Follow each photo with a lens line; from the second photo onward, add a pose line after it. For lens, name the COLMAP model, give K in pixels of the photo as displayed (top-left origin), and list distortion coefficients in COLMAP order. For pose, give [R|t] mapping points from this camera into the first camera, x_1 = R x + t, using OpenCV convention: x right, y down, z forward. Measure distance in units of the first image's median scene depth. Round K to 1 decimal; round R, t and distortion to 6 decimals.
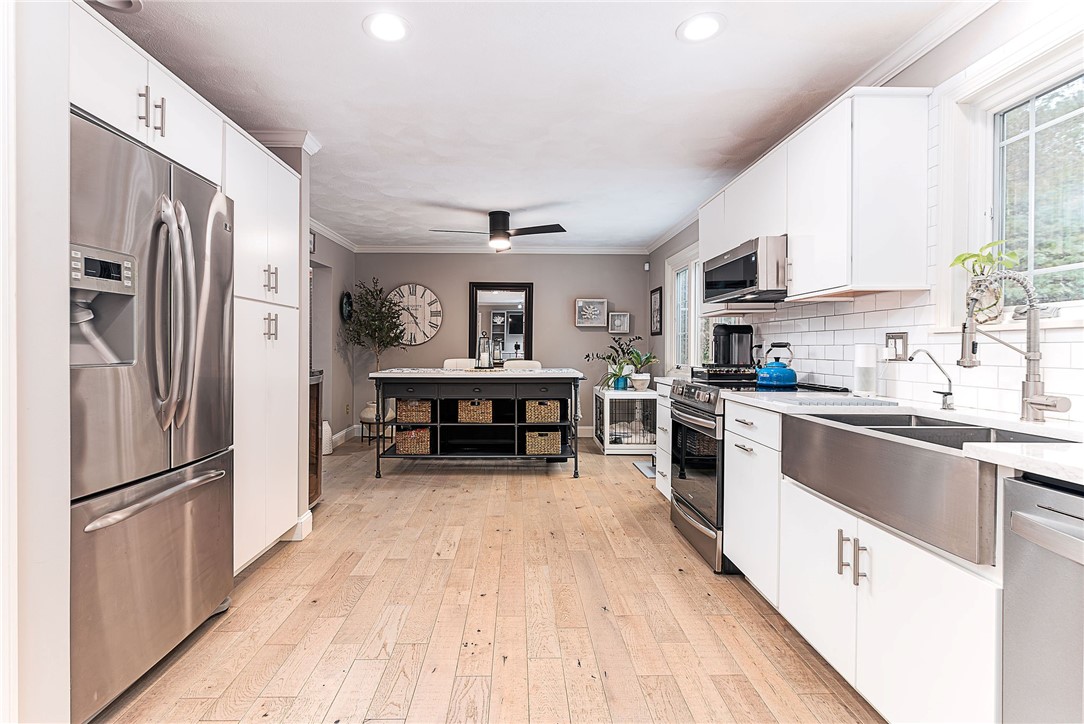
lens RADIAL K [[514.4, 0, 522.4], [0, 514.4, 349.8], [0, 0, 1]] dist [-0.001176, -0.000277]
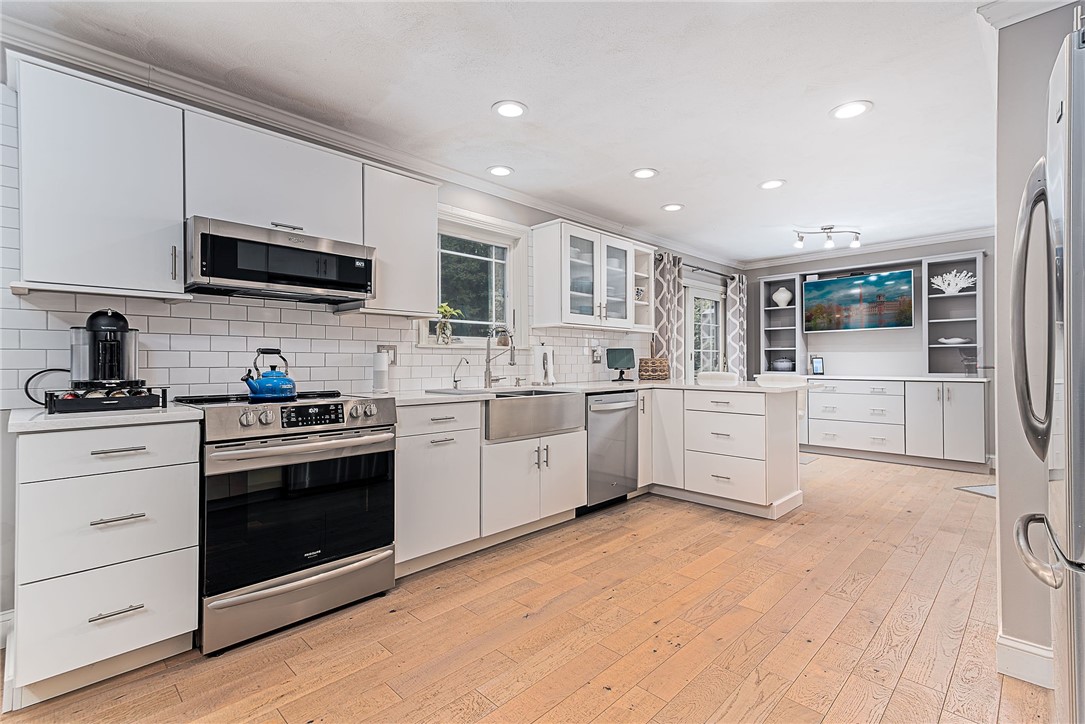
lens RADIAL K [[498.9, 0, 545.5], [0, 498.9, 363.0], [0, 0, 1]] dist [0.022353, -0.000213]
pose [[-0.706499, -0.007032, 0.707679, -0.349000], [-0.002103, 0.999967, 0.007837, 0.002187], [-0.707711, 0.004048, -0.706491, 1.049532]]
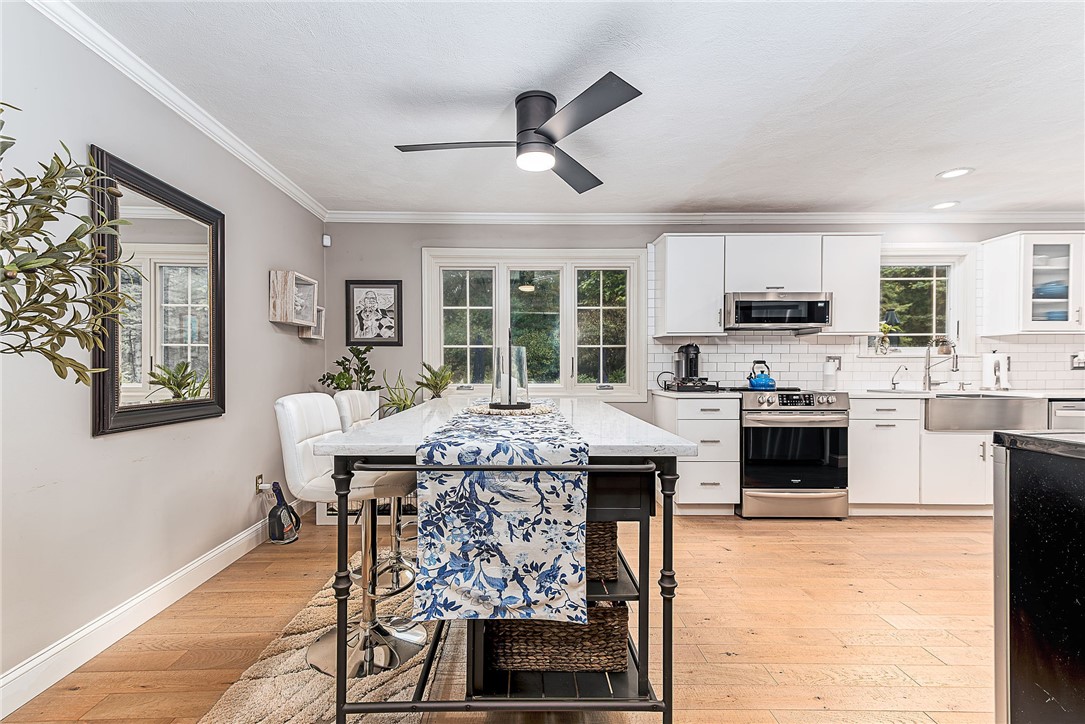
lens RADIAL K [[505.2, 0, 523.5], [0, 505.2, 373.1], [0, 0, 1]] dist [0.018673, -0.000399]
pose [[-0.006686, -0.016680, 0.999839, -0.756193], [0.002992, 0.999856, 0.016700, -0.003579], [-0.999973, 0.003103, -0.006636, 1.383243]]
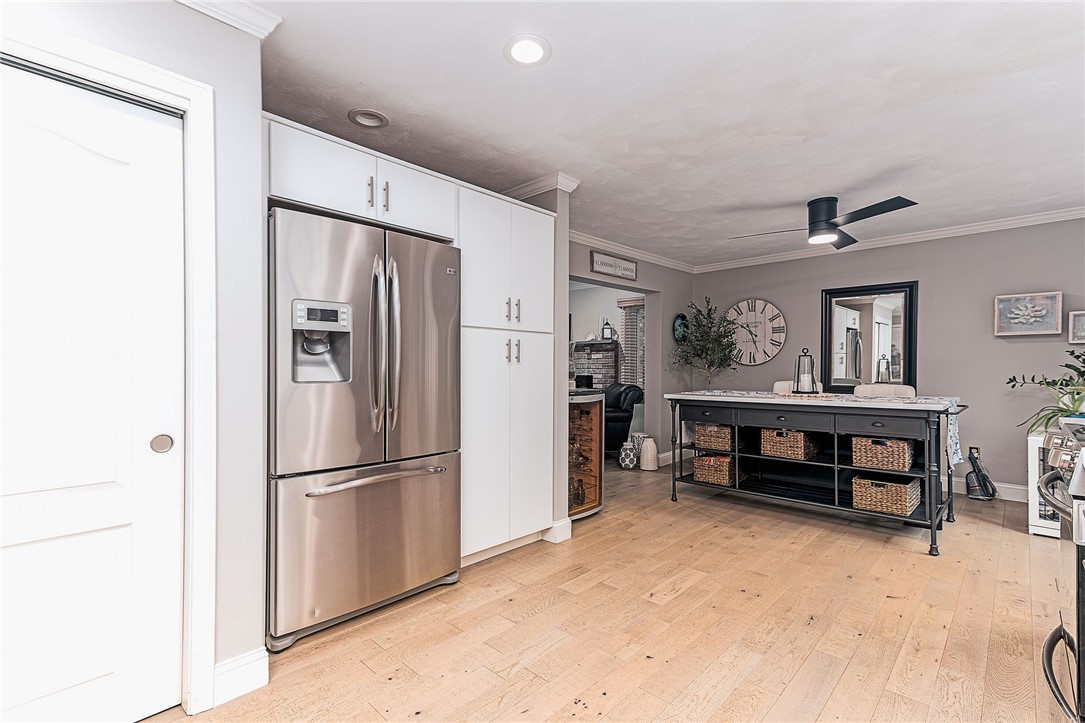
lens RADIAL K [[493.0, 0, 541.8], [0, 493.0, 368.3], [0, 0, 1]] dist [0.021082, -0.001123]
pose [[0.716126, -0.003267, -0.697964, 0.249652], [0.000514, 0.999991, -0.004154, -0.000890], [0.697971, 0.002616, 0.716121, 0.187029]]
